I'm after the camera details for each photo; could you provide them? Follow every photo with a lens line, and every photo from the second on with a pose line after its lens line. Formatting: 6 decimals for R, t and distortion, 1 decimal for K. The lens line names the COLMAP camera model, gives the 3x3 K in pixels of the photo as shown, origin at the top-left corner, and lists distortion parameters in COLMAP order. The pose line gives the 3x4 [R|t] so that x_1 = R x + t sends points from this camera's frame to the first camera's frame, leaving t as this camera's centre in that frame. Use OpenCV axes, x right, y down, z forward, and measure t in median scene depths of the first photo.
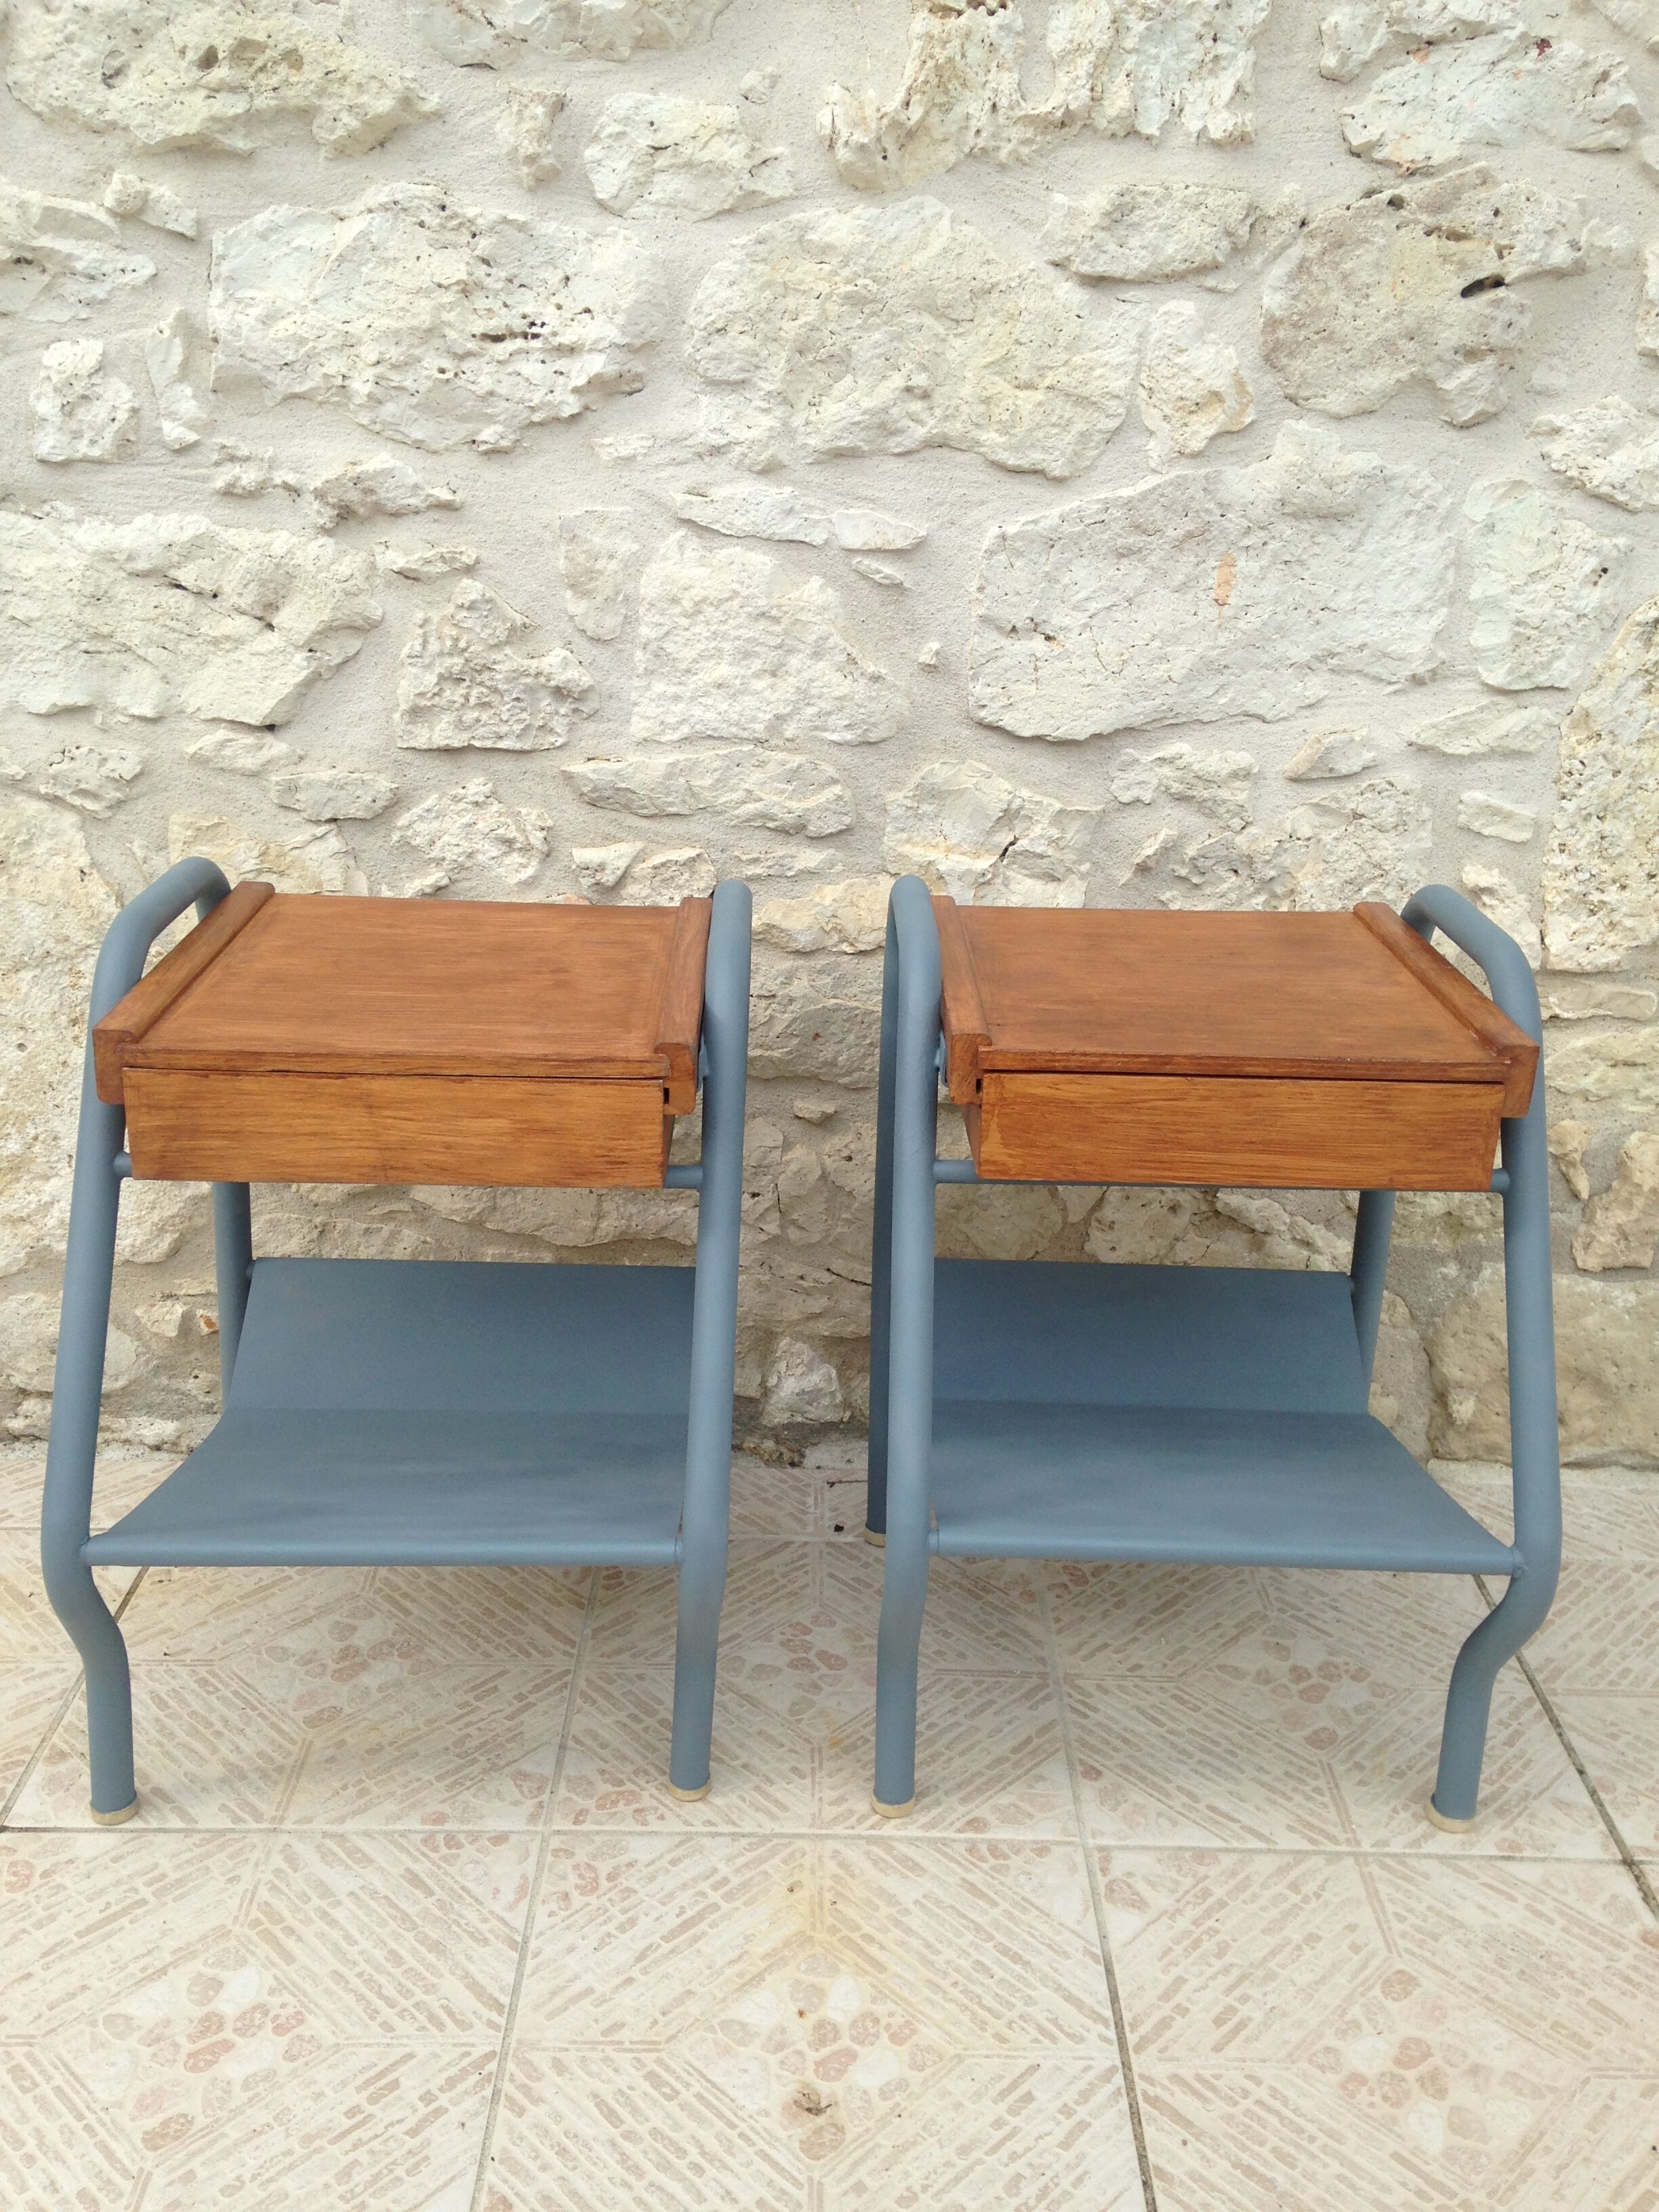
lens RADIAL K [[2071.2, 0, 864.4], [0, 2071.2, 1133.6], [0, 0, 1]] dist [0.178470, -0.271040]
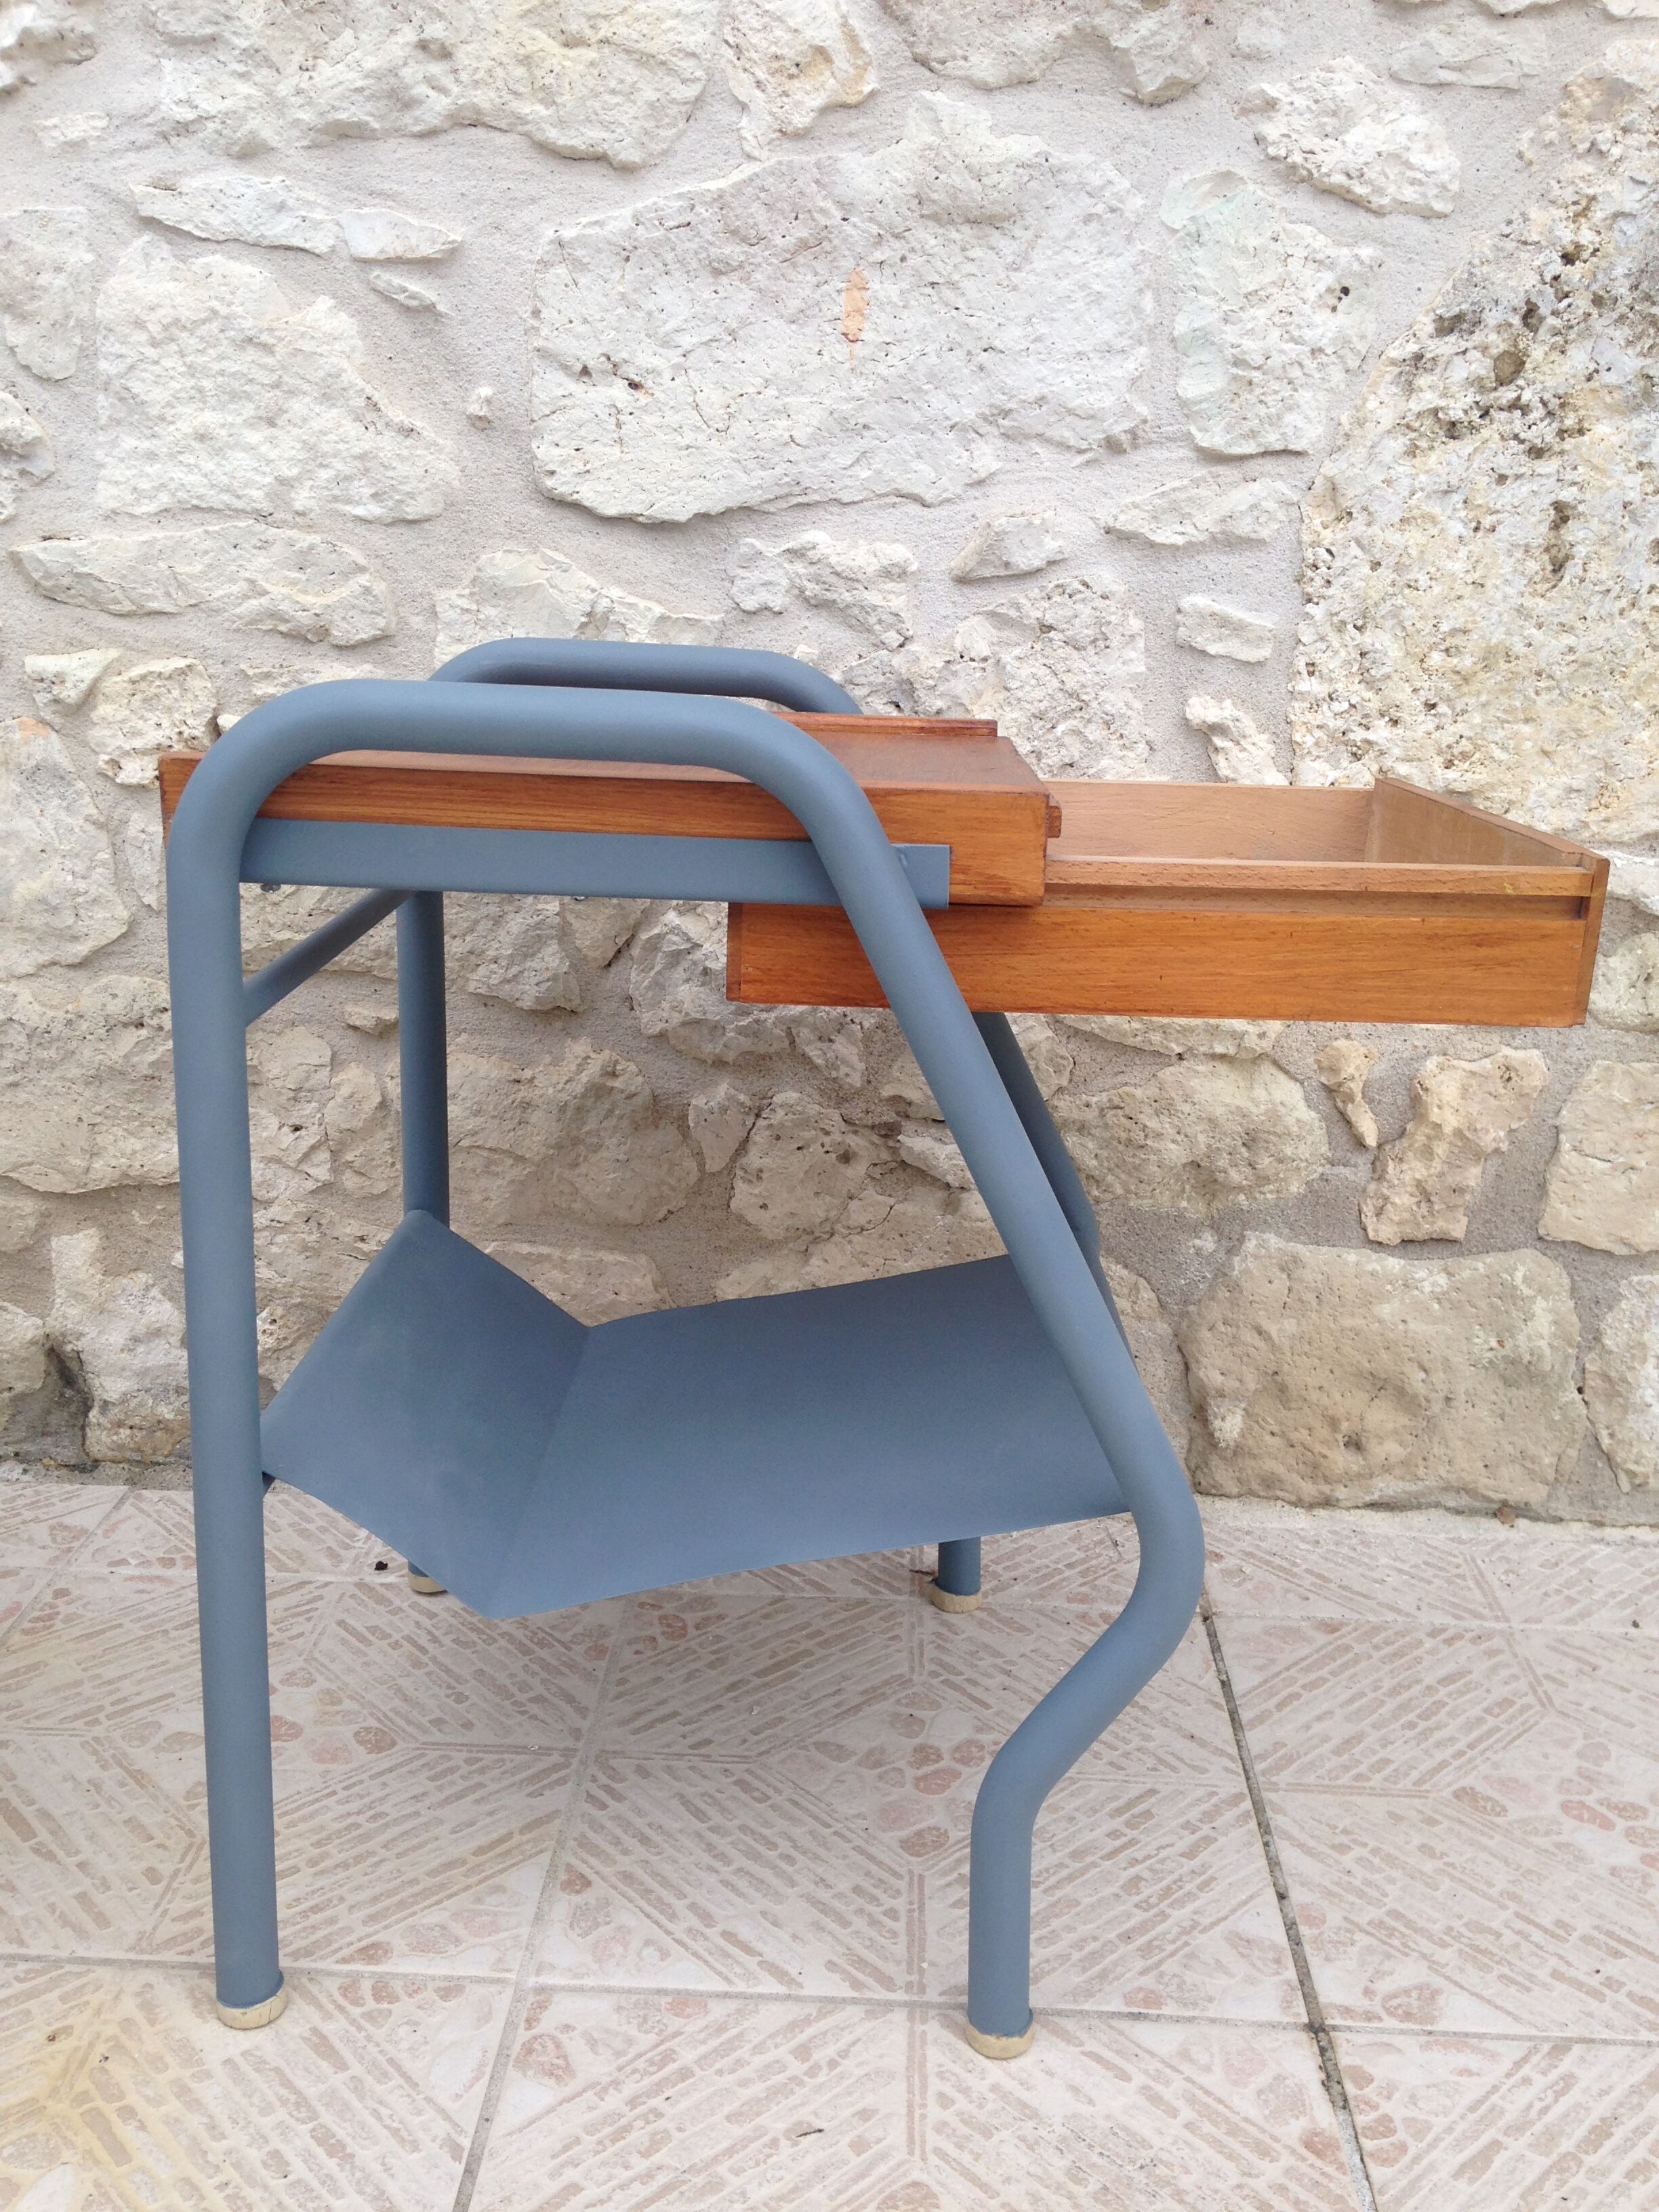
lens RADIAL K [[2083.8, 0, 868.7], [0, 2083.8, 1118.5], [0, 0, 1]] dist [0.216729, -0.324384]
pose [[0.998605, 0.008831, -0.052054, 0.228359], [-0.013710, 0.995466, -0.094126, 0.110572], [0.050986, 0.094708, 0.994199, 0.261554]]
